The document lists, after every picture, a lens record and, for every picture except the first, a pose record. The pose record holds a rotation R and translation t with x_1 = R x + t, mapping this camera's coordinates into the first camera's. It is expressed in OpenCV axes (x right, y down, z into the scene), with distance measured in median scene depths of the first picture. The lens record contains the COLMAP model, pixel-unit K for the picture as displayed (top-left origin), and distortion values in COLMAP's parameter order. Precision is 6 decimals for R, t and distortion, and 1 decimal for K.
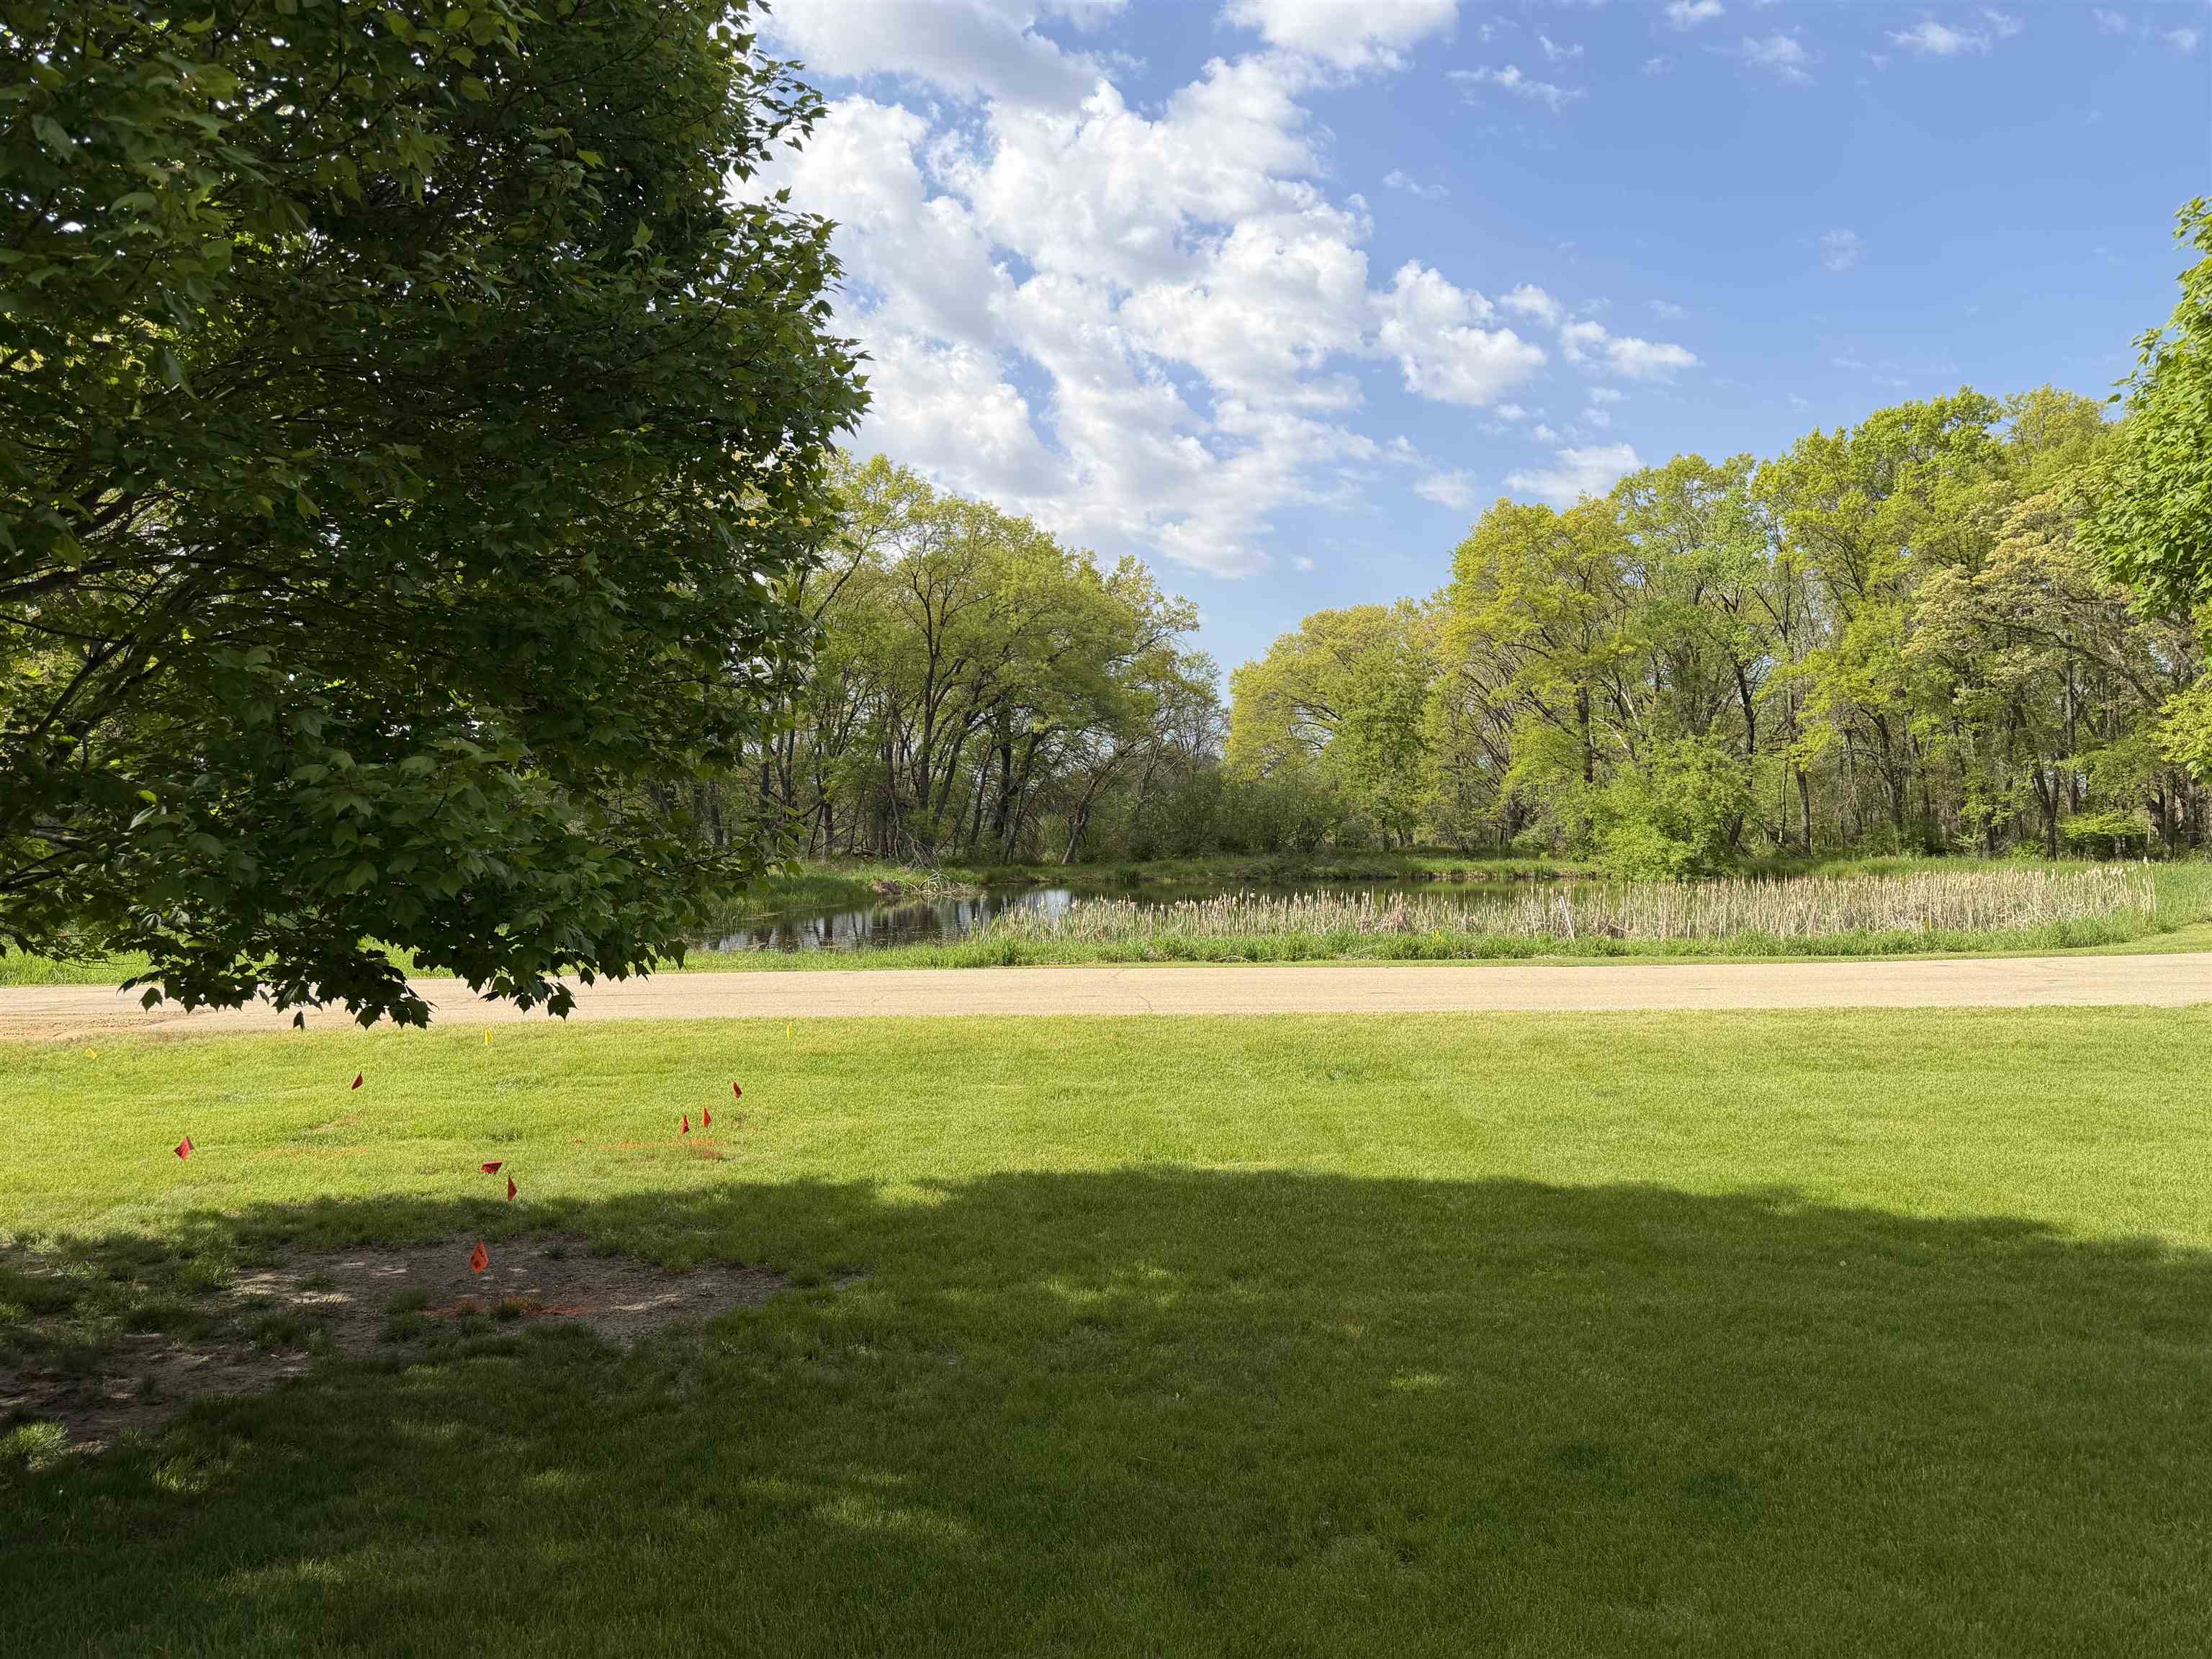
lens RADIAL K [[1553.3, 0, 1103.3], [0, 1553.3, 828.3], [0, 0, 1]] dist [0.003348, -0.000140]
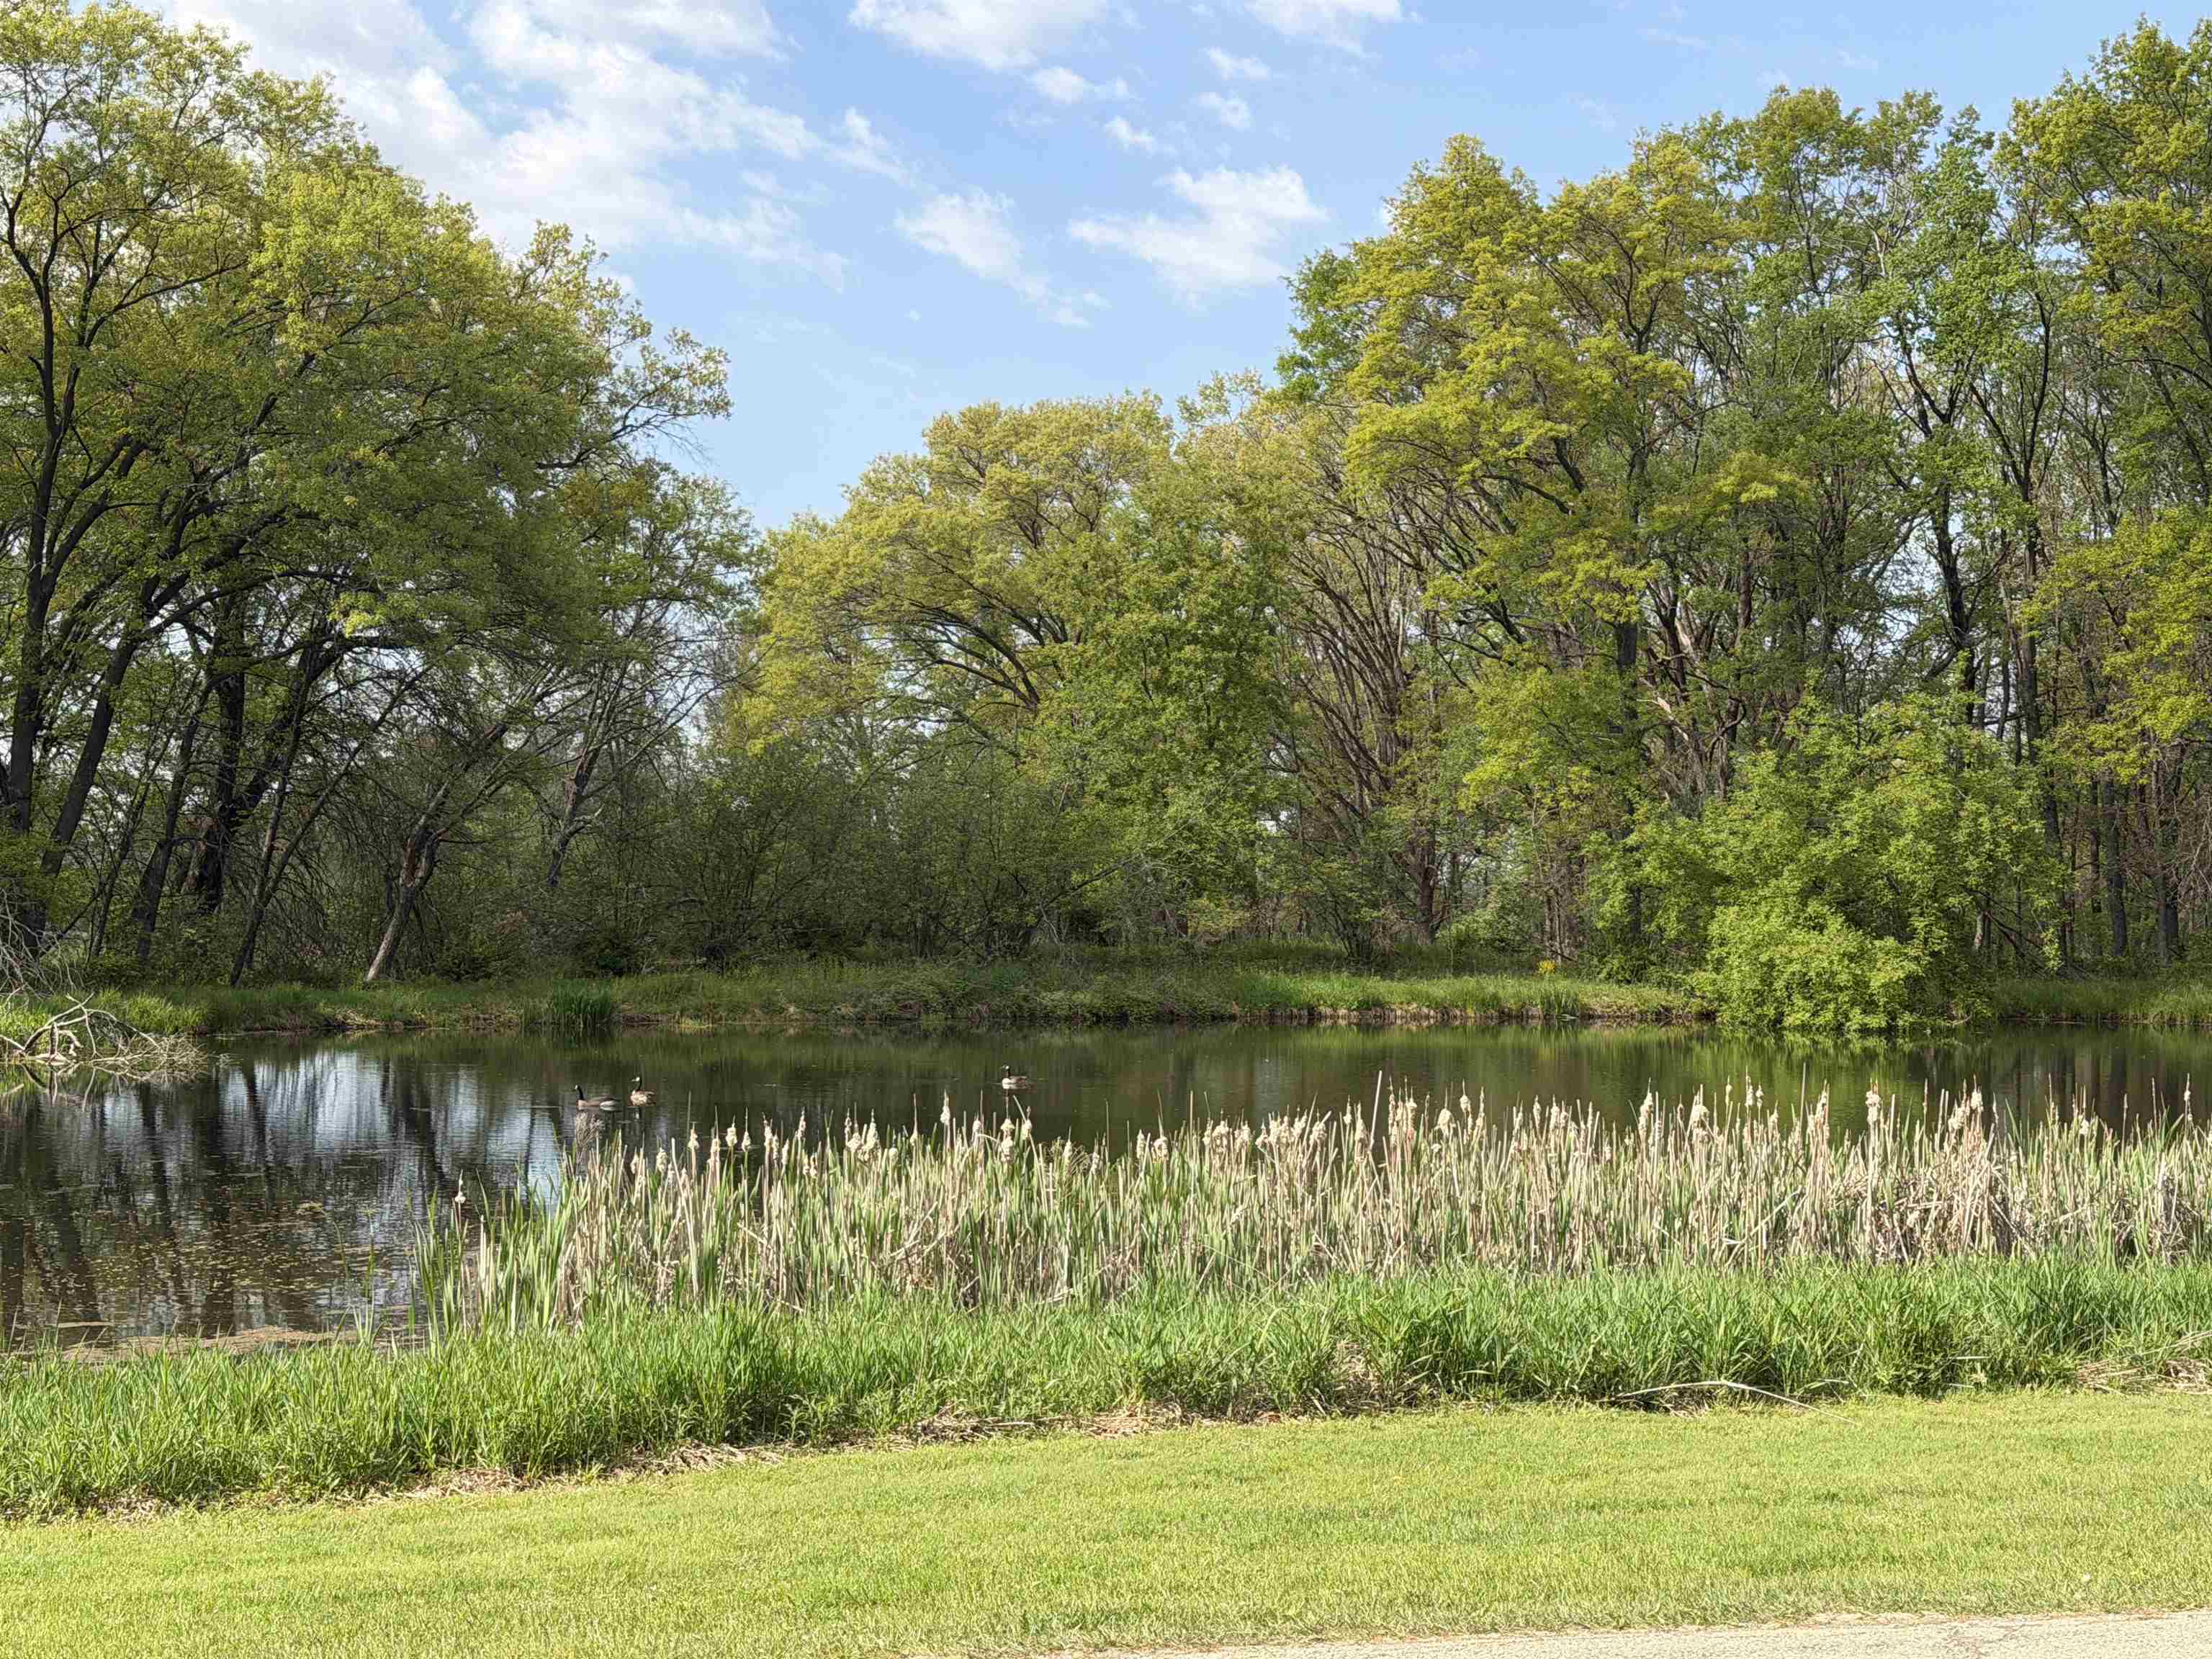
lens RADIAL K [[3060.8, 0, 1109.1], [0, 3060.8, 830.3], [0, 0, 1]] dist [0.086903, 0.000000]
pose [[0.968670, 0.018676, 0.247648, -0.046349], [-0.012103, 0.999534, -0.028037, 0.004802], [-0.248056, 0.024162, 0.968444, 0.213813]]
